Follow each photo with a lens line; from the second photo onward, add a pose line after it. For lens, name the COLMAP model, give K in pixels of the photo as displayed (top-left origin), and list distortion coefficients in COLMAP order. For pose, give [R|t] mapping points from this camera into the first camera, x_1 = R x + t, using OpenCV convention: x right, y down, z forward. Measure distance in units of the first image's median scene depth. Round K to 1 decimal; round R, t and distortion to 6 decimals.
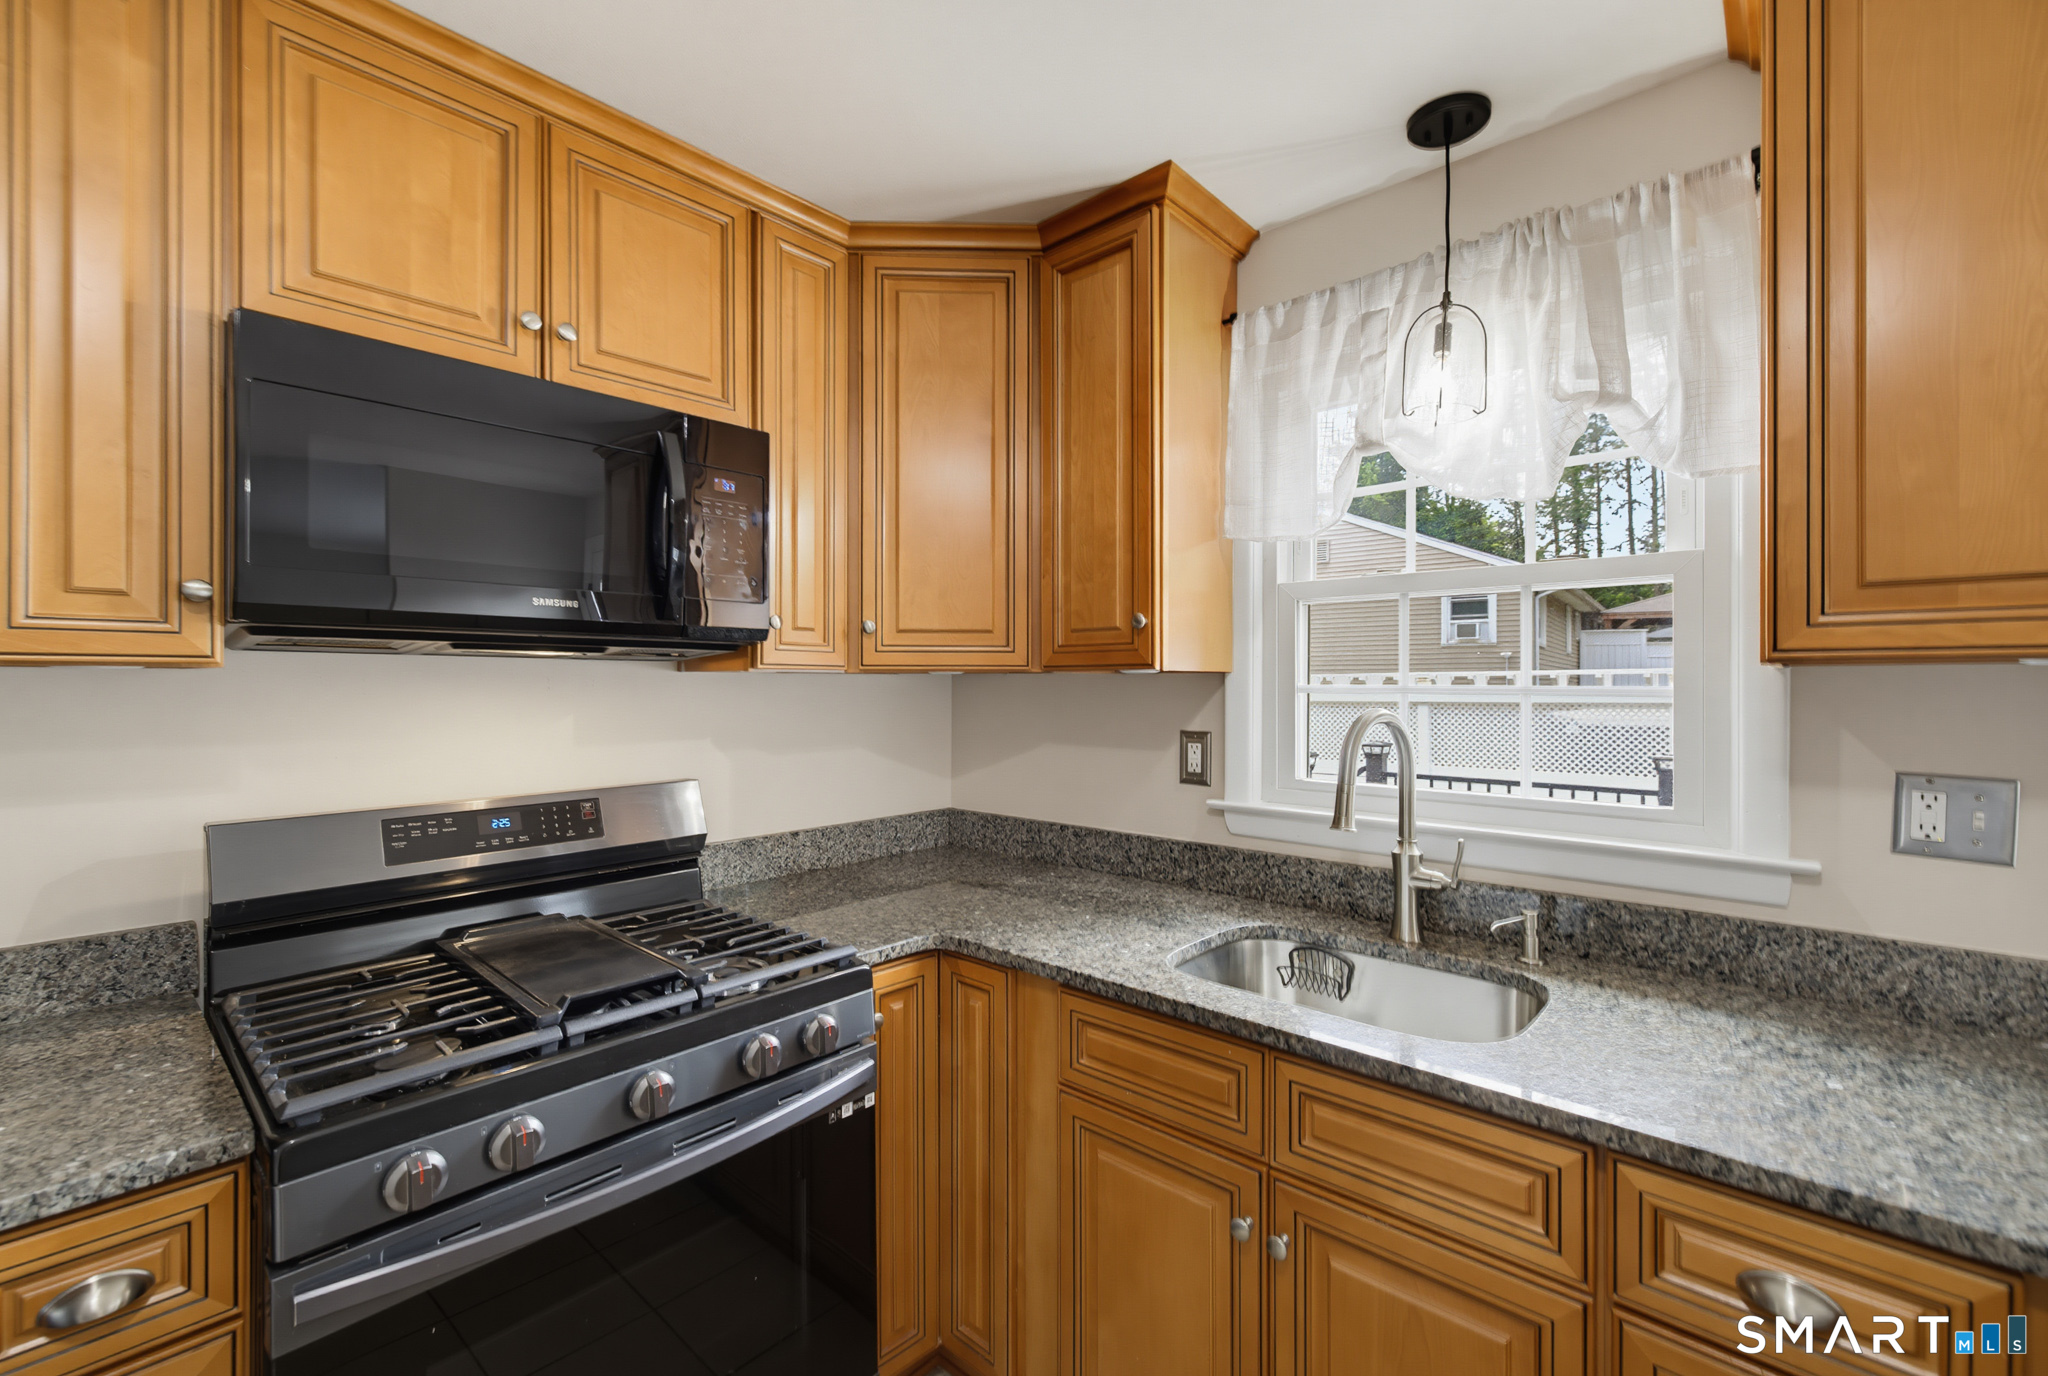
lens RADIAL K [[872.8, 0, 1016.3], [0, 872.8, 686.0], [0, 0, 1]] dist [0.006867, 0.000087]
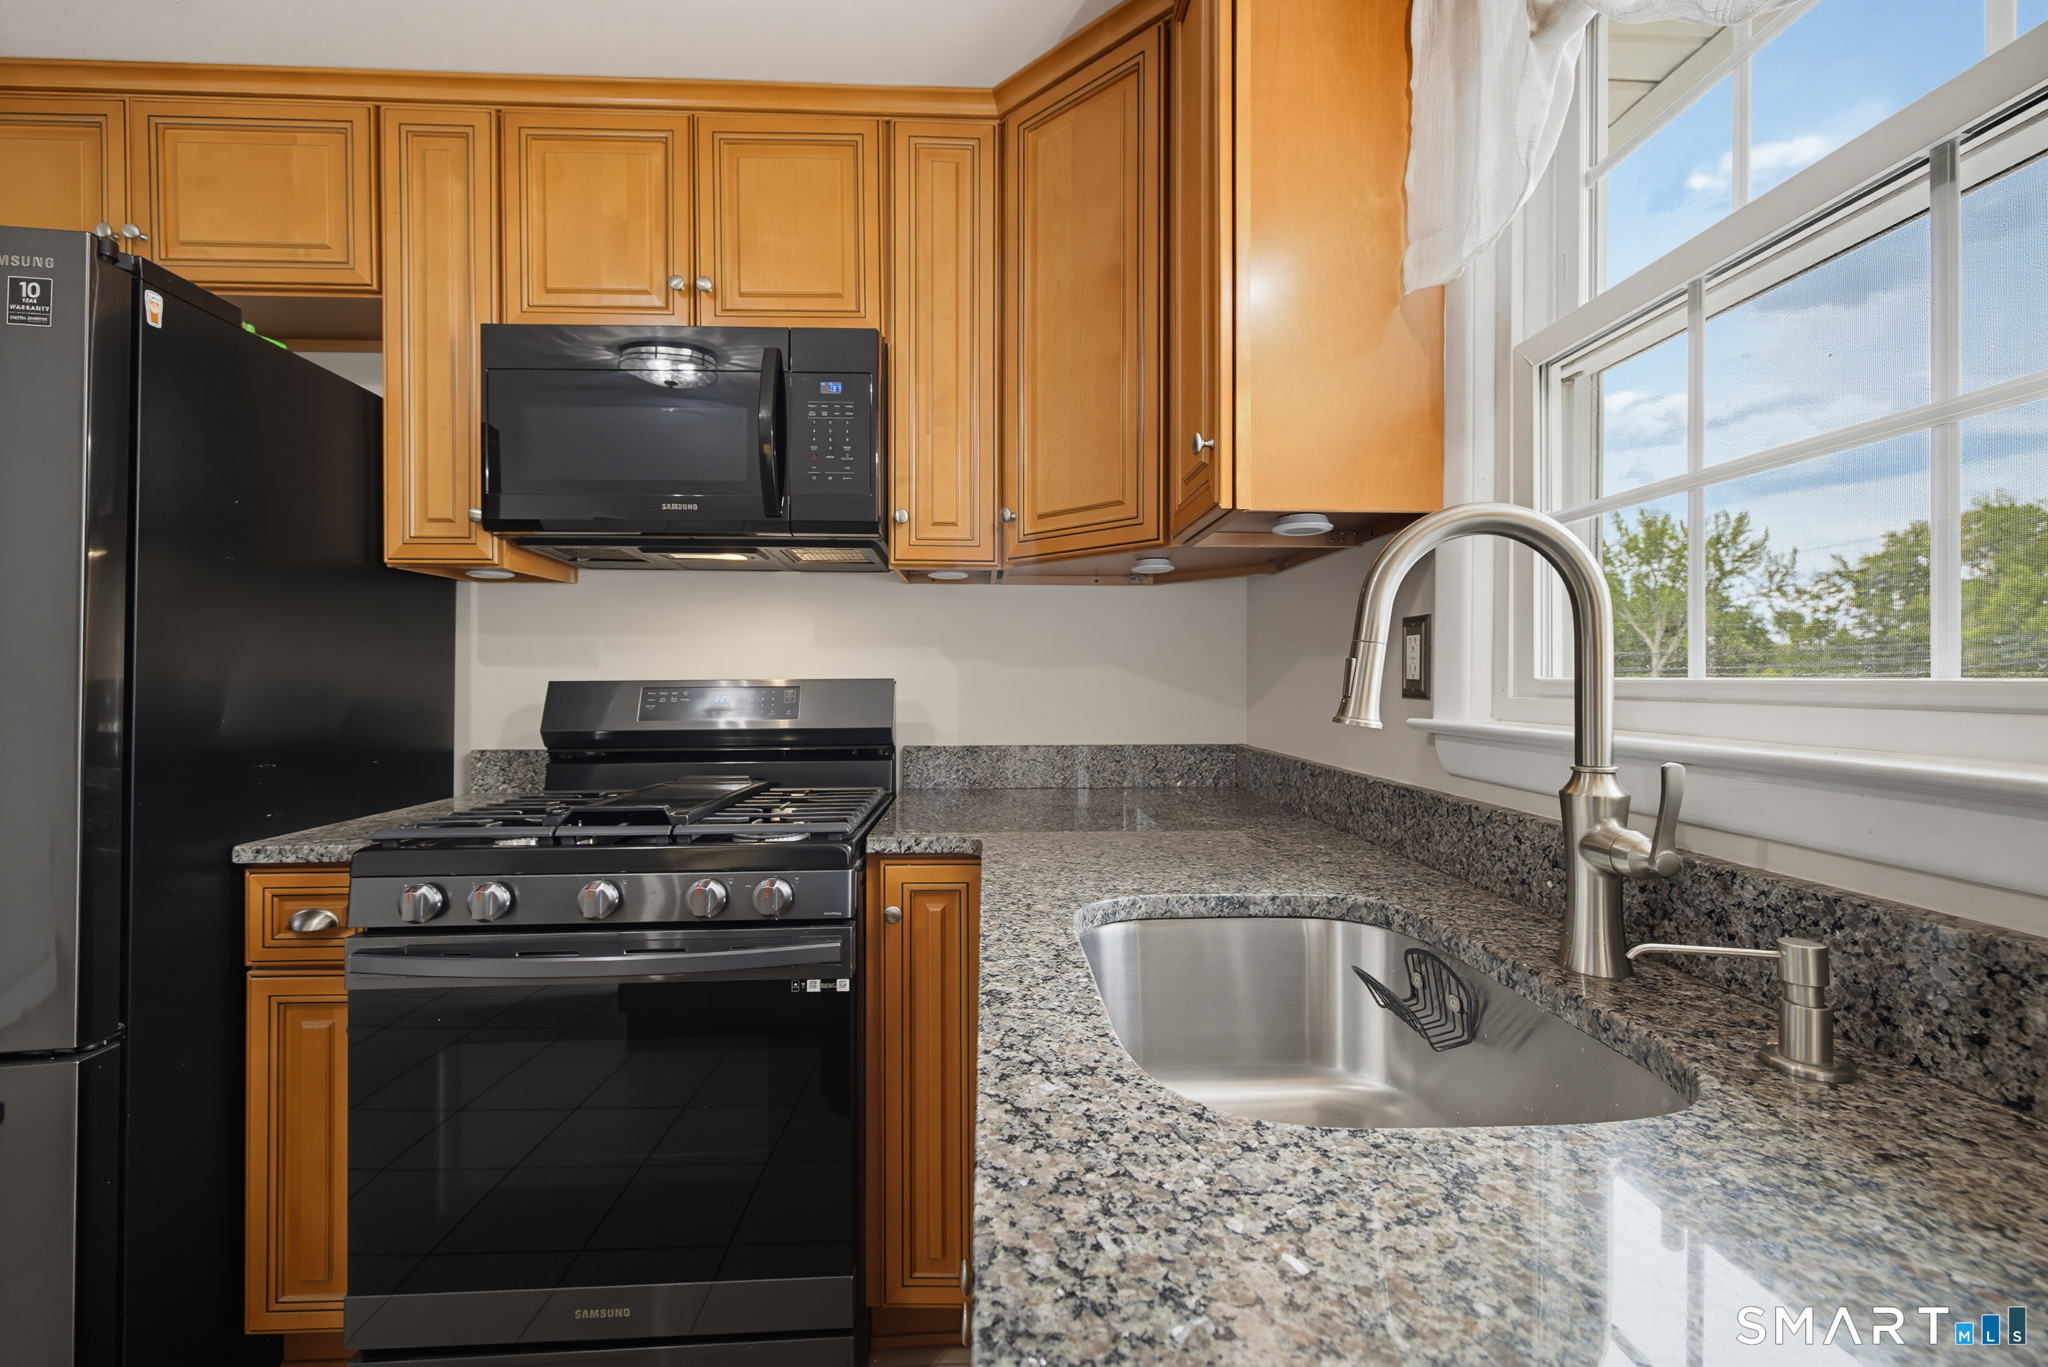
lens RADIAL K [[848.5, 0, 1019.7], [0, 848.5, 682.6], [0, 0, 1]] dist [0.012377, -0.000536]
pose [[0.707878, 0.002452, -0.706331, 0.547154], [-0.002429, 0.999997, 0.001037, 0.124517], [0.706331, 0.000982, 0.707881, 0.419767]]
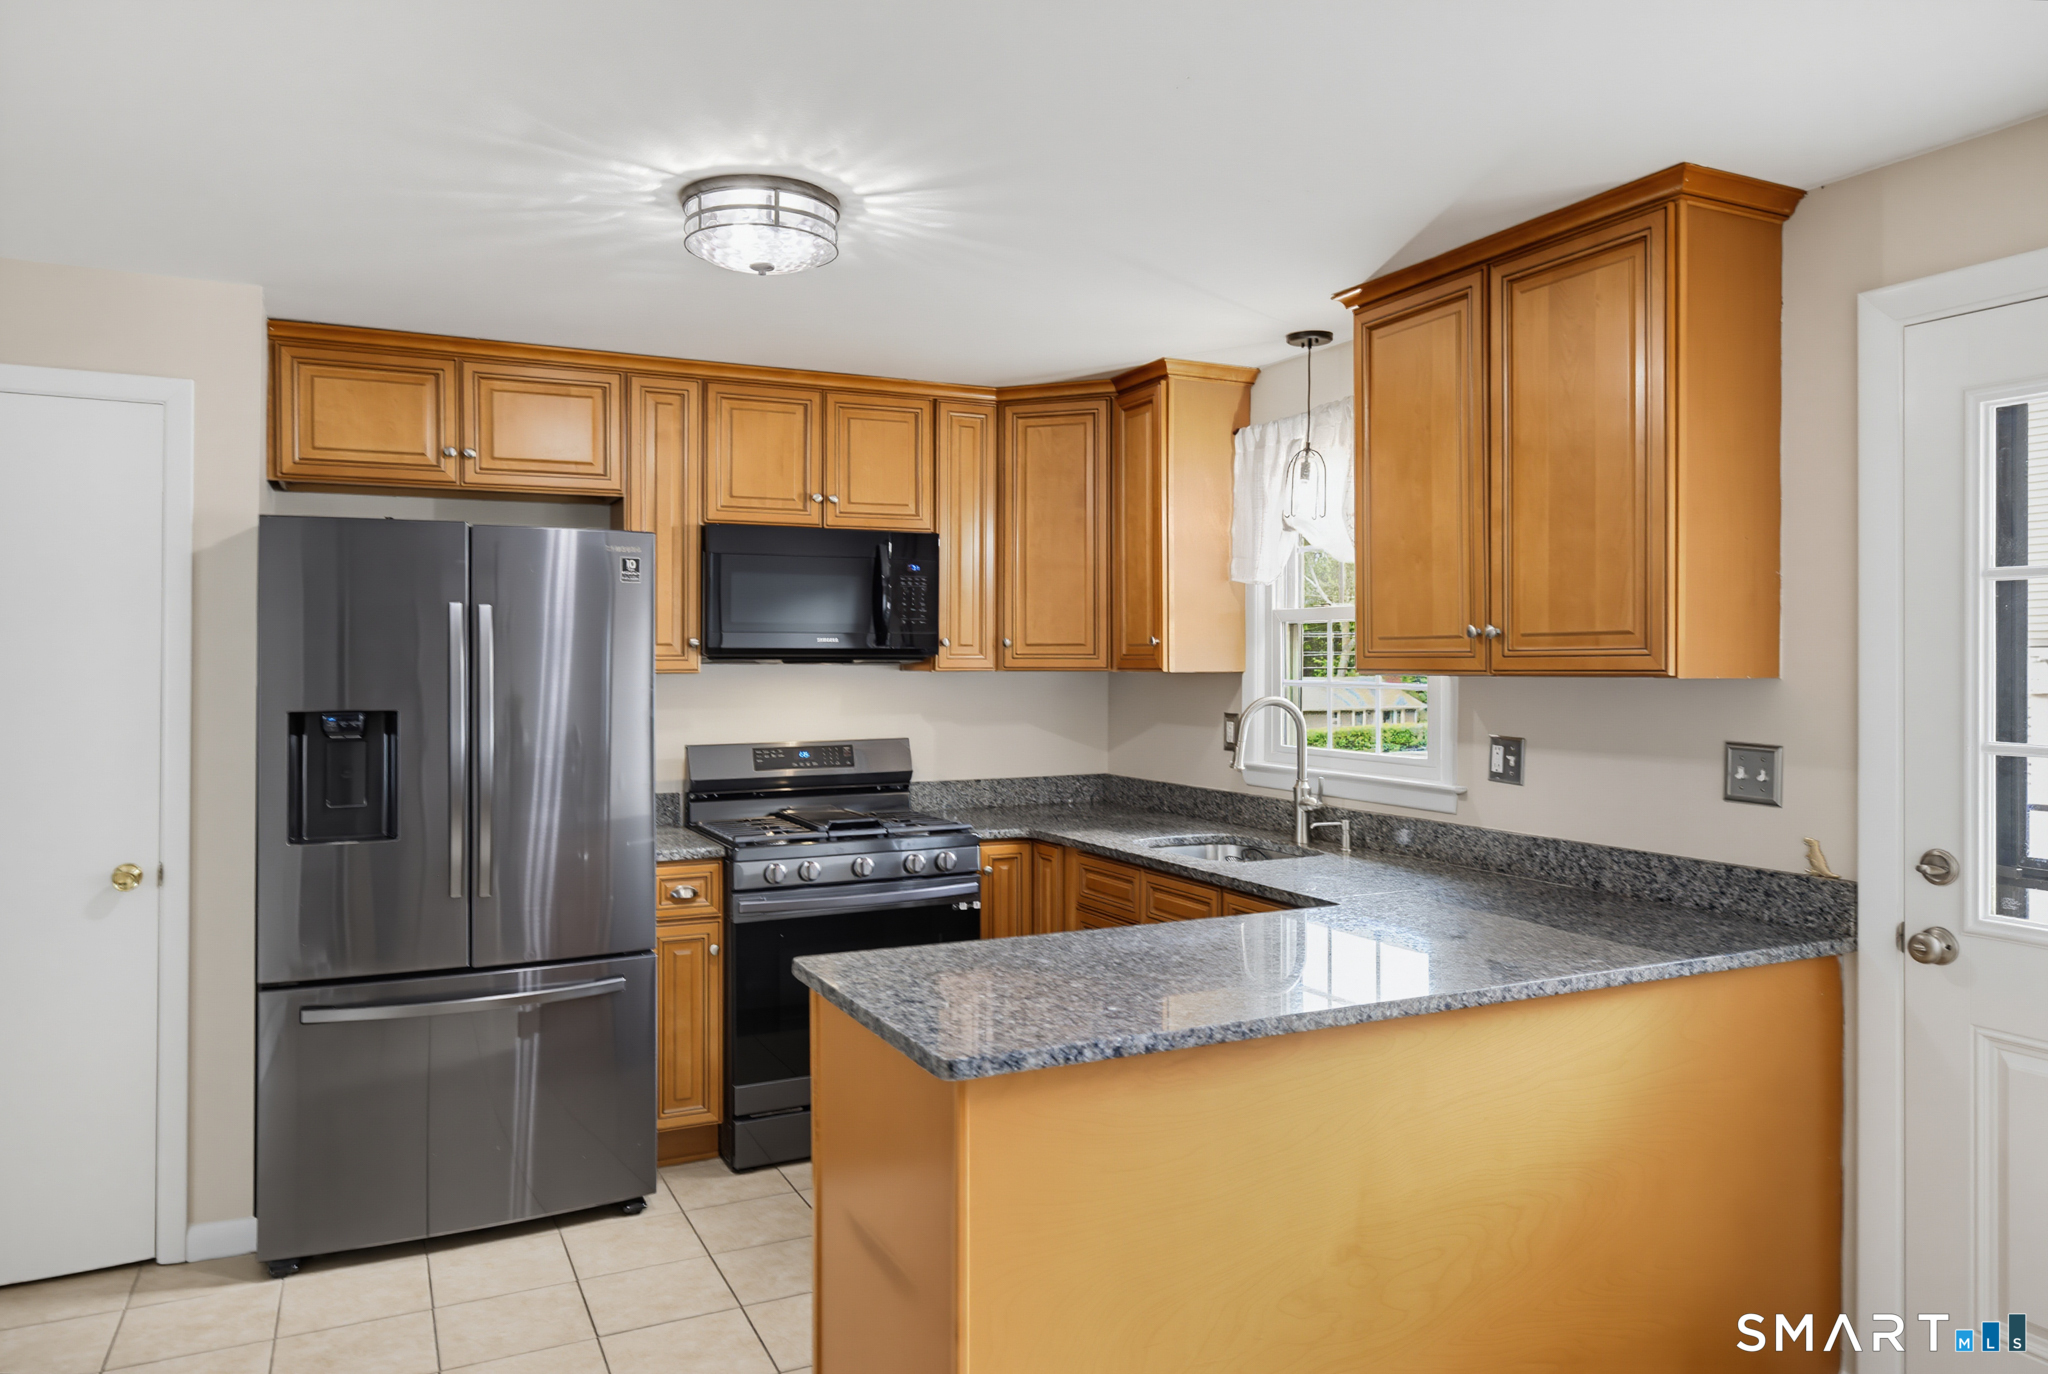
lens RADIAL K [[1384.7, 0, 1021.7], [0, 1384.7, 670.9], [0, 0, 1]] dist [-0.001624, 0.000456]
pose [[0.930143, 0.001507, -0.367194, 0.877404], [-0.000721, 0.999997, 0.002277, -0.027071], [0.367196, -0.001853, 0.930142, -1.491386]]
